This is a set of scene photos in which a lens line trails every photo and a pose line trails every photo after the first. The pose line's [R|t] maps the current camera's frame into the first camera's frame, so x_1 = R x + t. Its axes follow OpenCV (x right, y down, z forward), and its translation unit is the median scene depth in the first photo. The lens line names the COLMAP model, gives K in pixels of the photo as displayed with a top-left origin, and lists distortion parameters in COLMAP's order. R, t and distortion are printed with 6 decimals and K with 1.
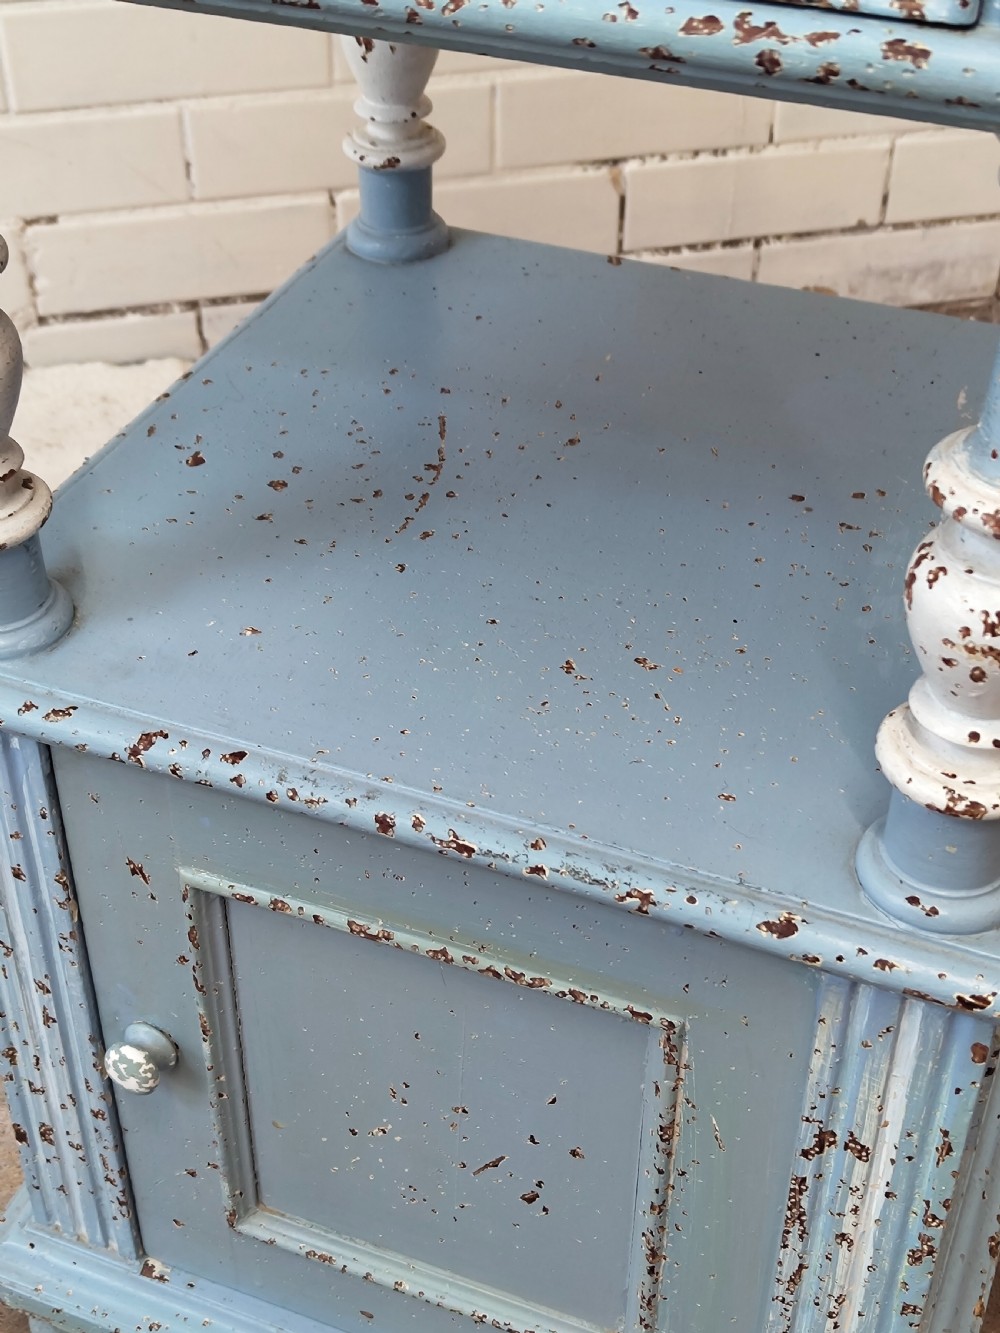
lens RADIAL K [[1861.2, 0, 505.8], [0, 1861.2, 660.1], [0, 0, 1]] dist [0.135160, -0.558043]
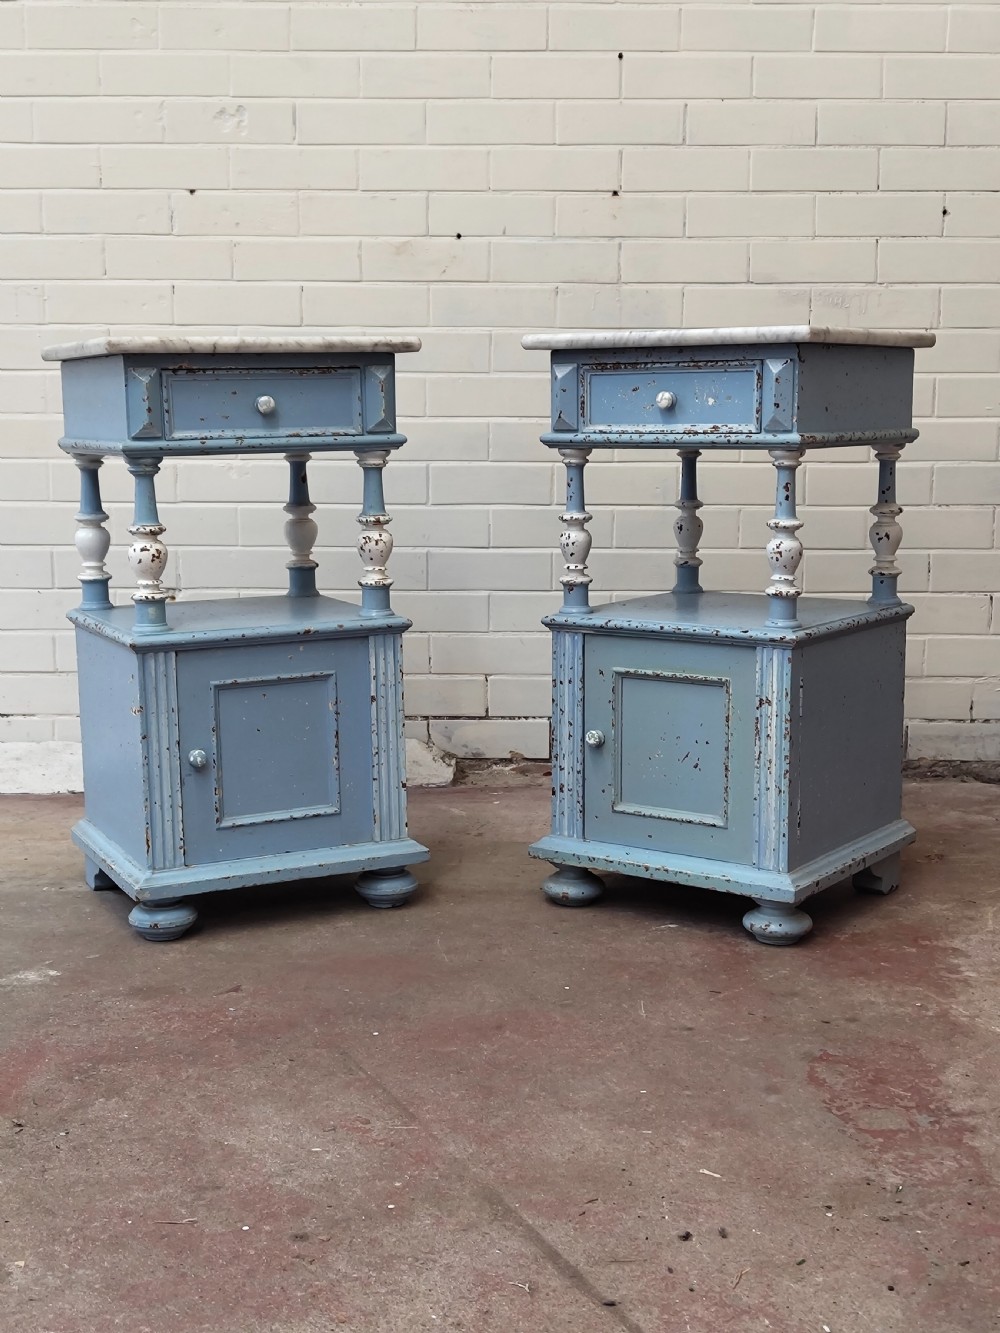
lens RADIAL K [[1844.2, 0, 499.9], [0, 1844.2, 672.0], [0, 0, 1]] dist [0.164814, -0.641221]
pose [[0.975545, 0.020856, -0.218810, 0.497081], [-0.125282, 0.870713, -0.475567, 2.207462], [0.180602, 0.491350, 0.852032, -2.624132]]
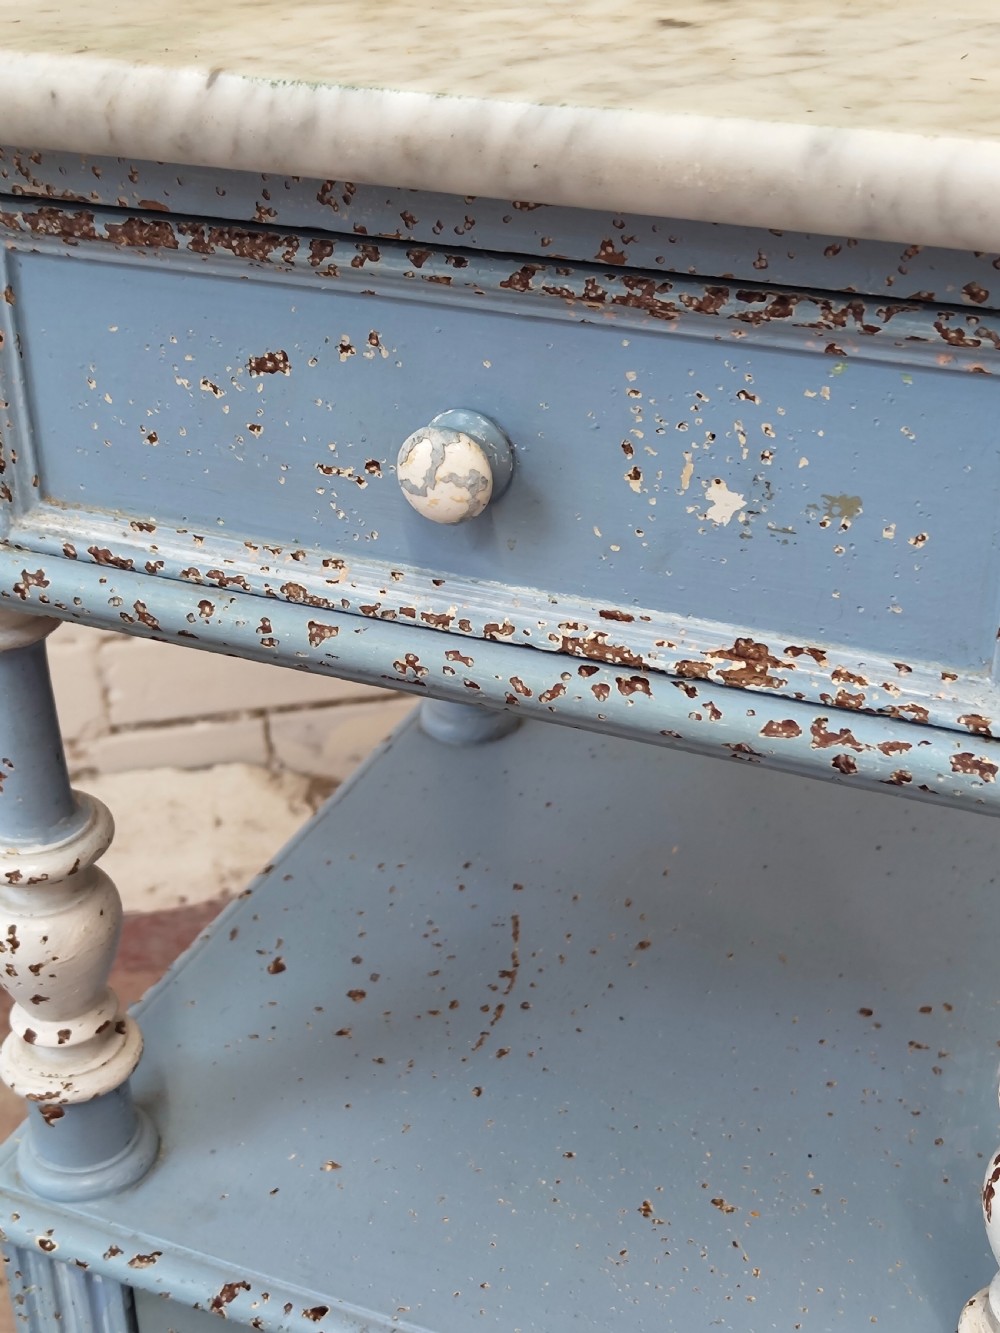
lens RADIAL K [[1871.6, 0, 512.5], [0, 1871.6, 697.8], [0, 0, 1]] dist [0.154327, -0.647036]
pose [[0.999800, 0.000459, -0.020013, -0.018844], [-0.003219, 0.990413, -0.138100, -0.134400], [0.019758, 0.138137, 0.990216, -0.051825]]
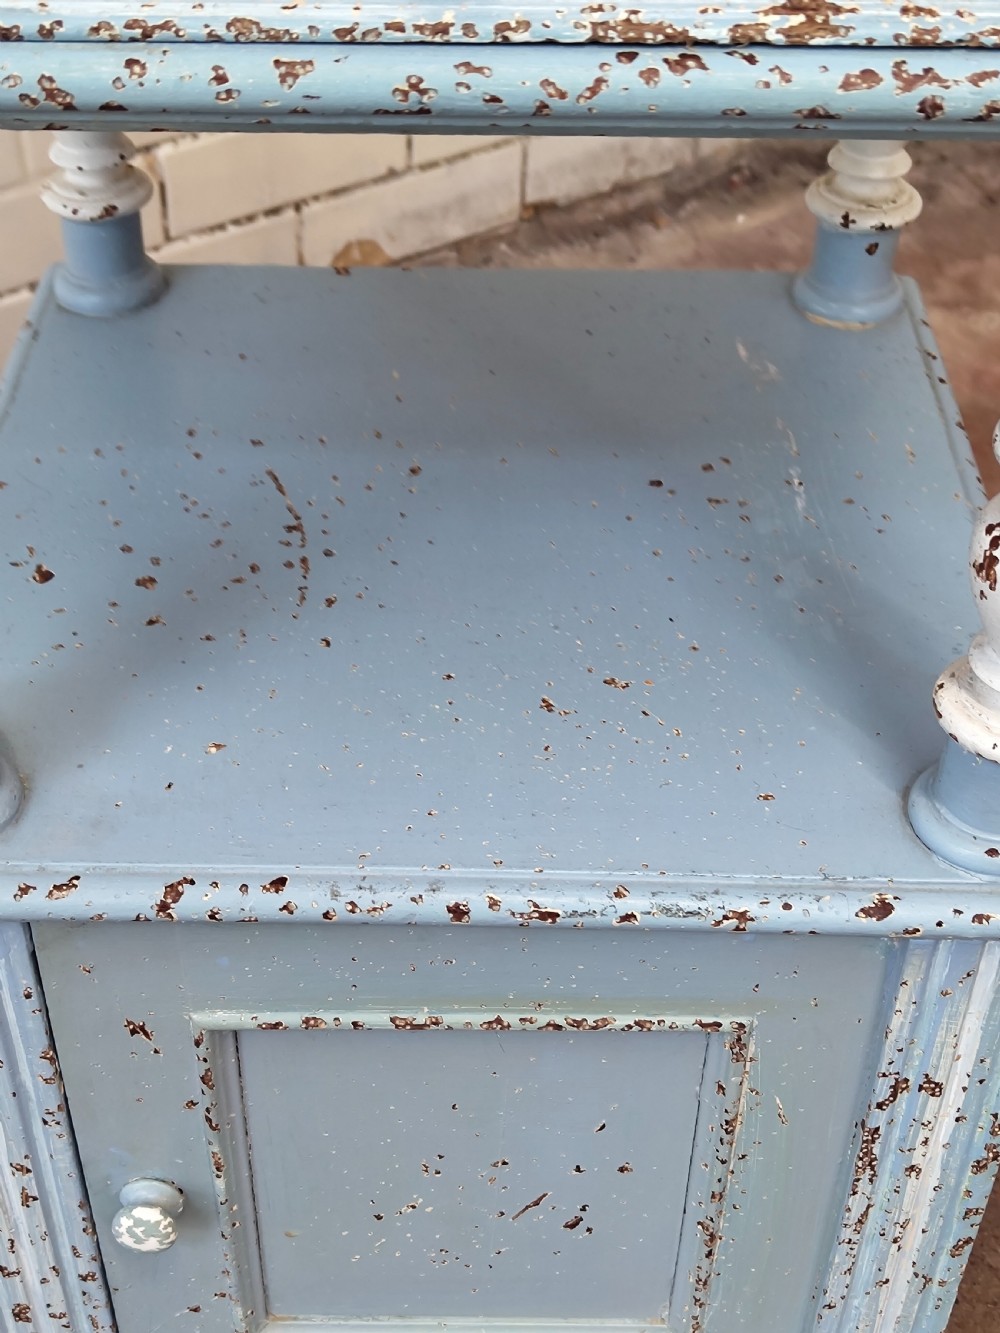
lens RADIAL K [[1862.4, 0, 469.0], [0, 1862.4, 692.7], [0, 0, 1]] dist [0.113099, -0.438874]
pose [[0.932952, -0.235976, 0.271876, -0.284274], [0.220951, 0.971567, 0.085074, -0.100240], [-0.284221, -0.019298, 0.958565, 0.065863]]
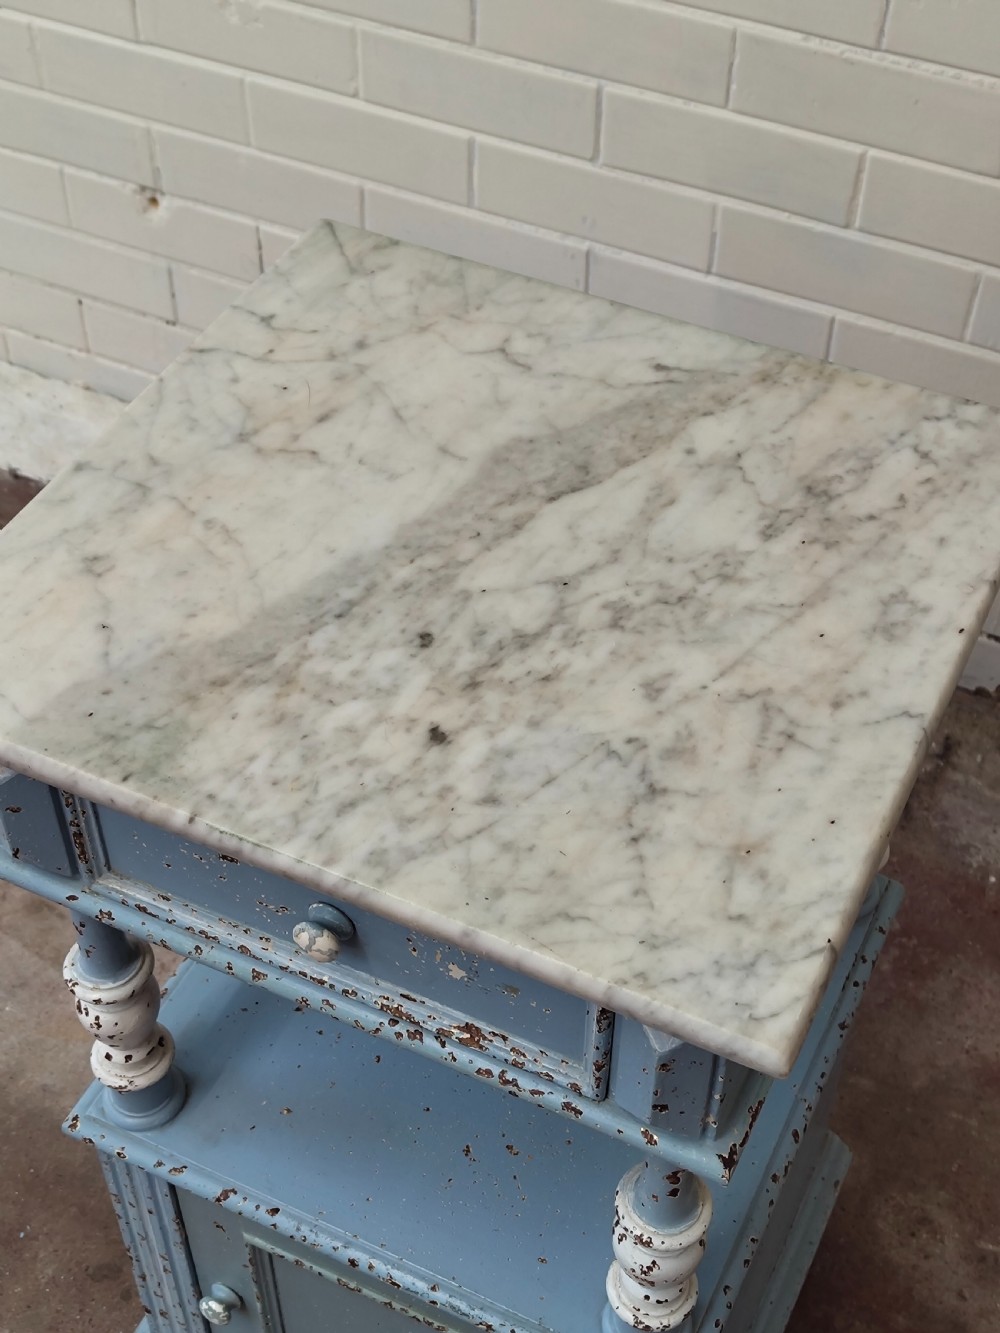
lens RADIAL K [[1850.9, 0, 521.6], [0, 1850.9, 668.7], [0, 0, 1]] dist [0.179296, -0.775604]
pose [[0.998225, 0.046140, -0.037667, 0.134805], [-0.040256, 0.988718, 0.144280, -0.722846], [0.043899, -0.142507, 0.988820, -0.682647]]
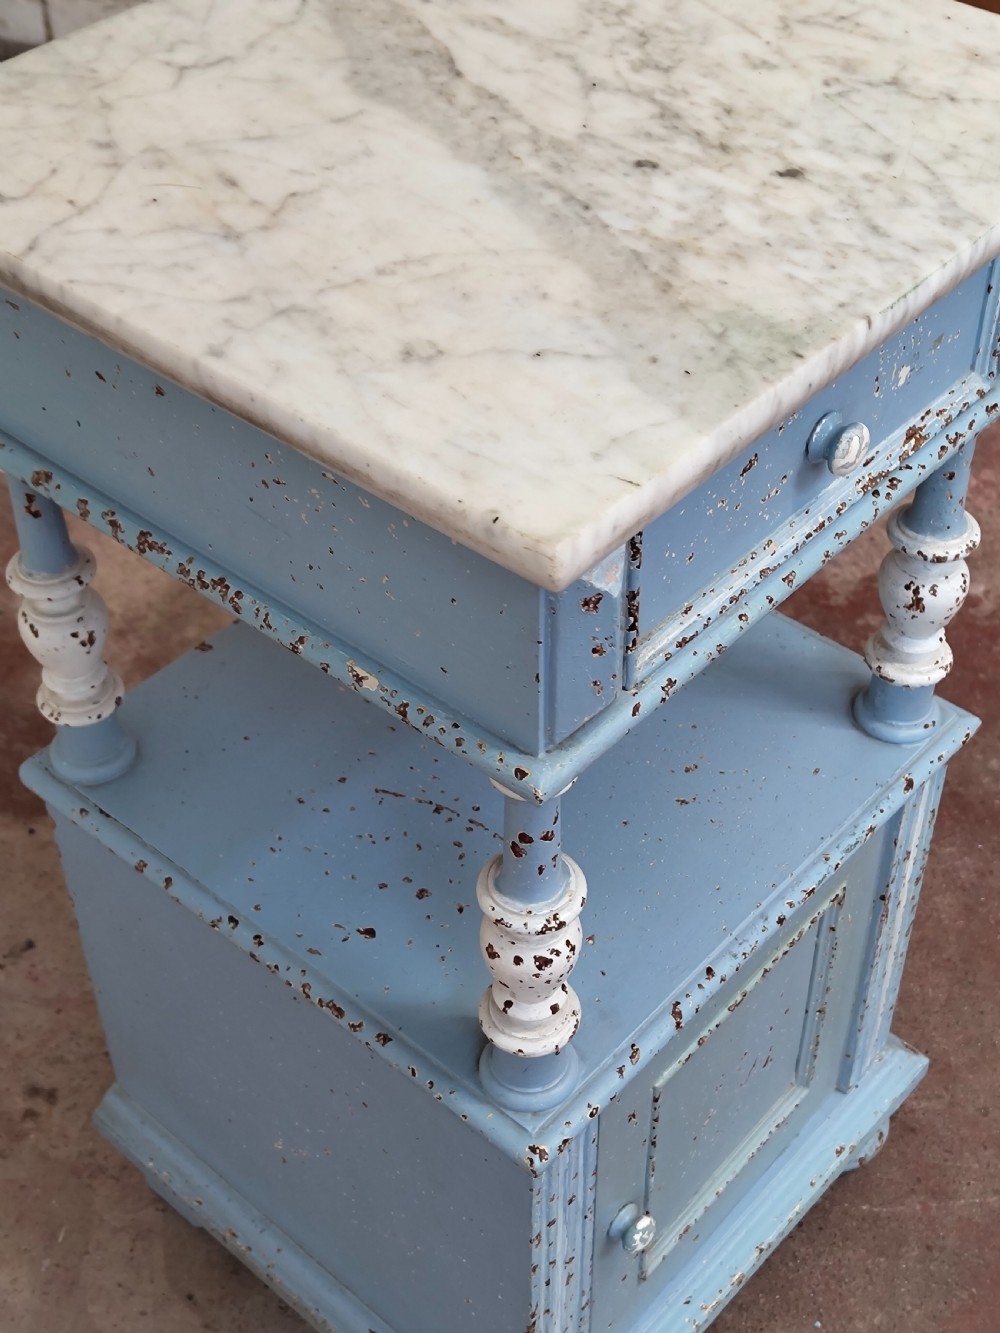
lens RADIAL K [[1861.2, 0, 505.8], [0, 1861.2, 660.1], [0, 0, 1]] dist [0.135160, -0.558043]
pose [[0.330633, -0.648509, 0.685652, -1.112016], [0.586060, 0.710541, 0.389442, -0.853155], [-0.739740, 0.273071, 0.614993, 0.070107]]
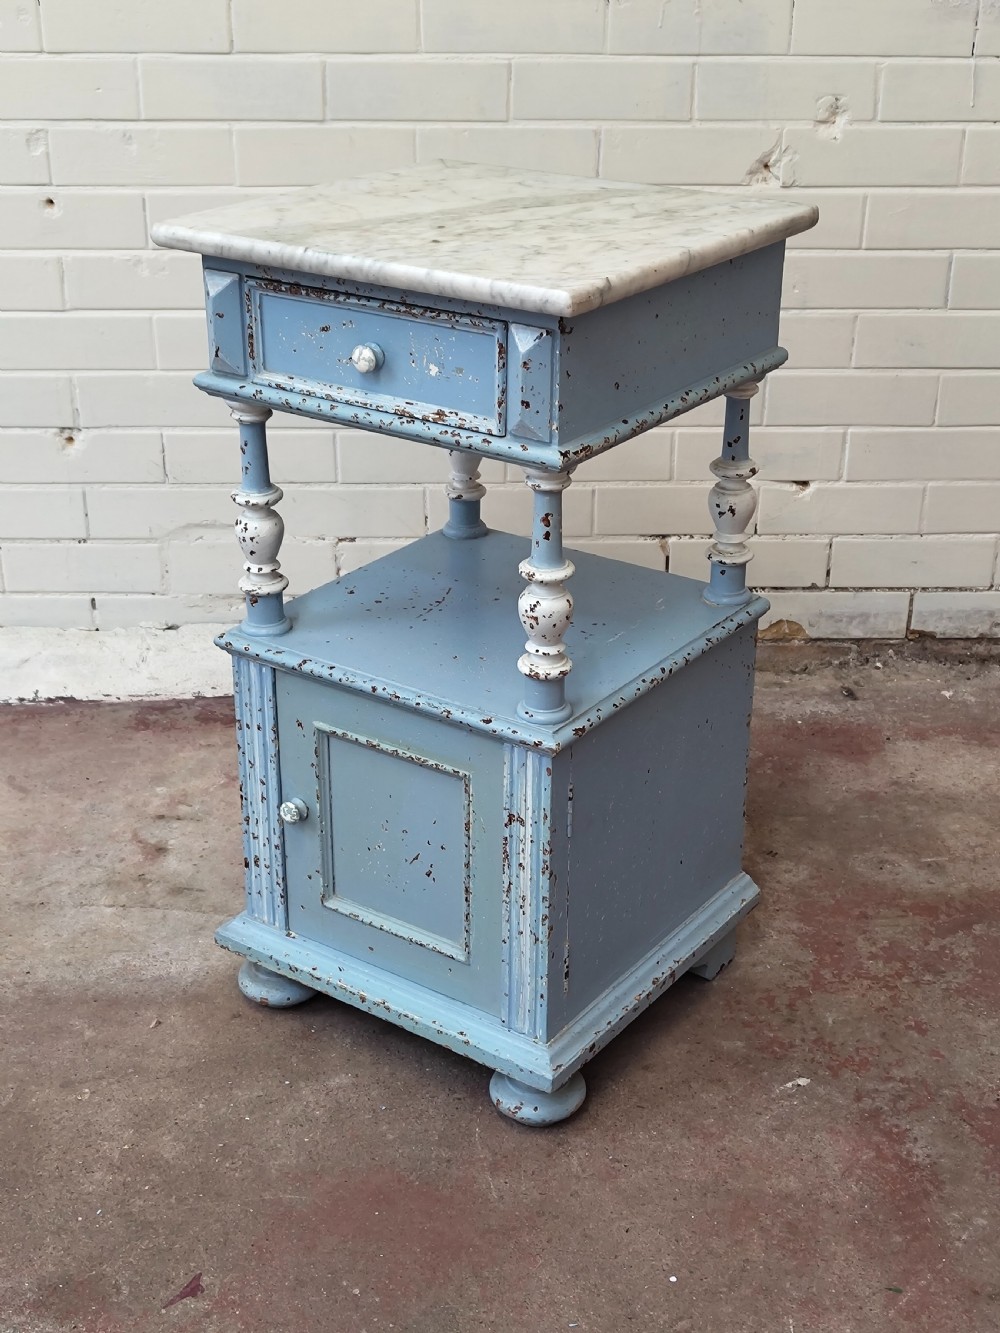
lens RADIAL K [[1843.0, 0, 500.7], [0, 1843.0, 689.0], [0, 0, 1]] dist [0.164124, -0.652687]
pose [[0.974264, 0.093259, -0.205214, 0.698603], [-0.135450, 0.969917, -0.202275, 0.623676], [0.180177, 0.224866, 0.957586, -1.685794]]
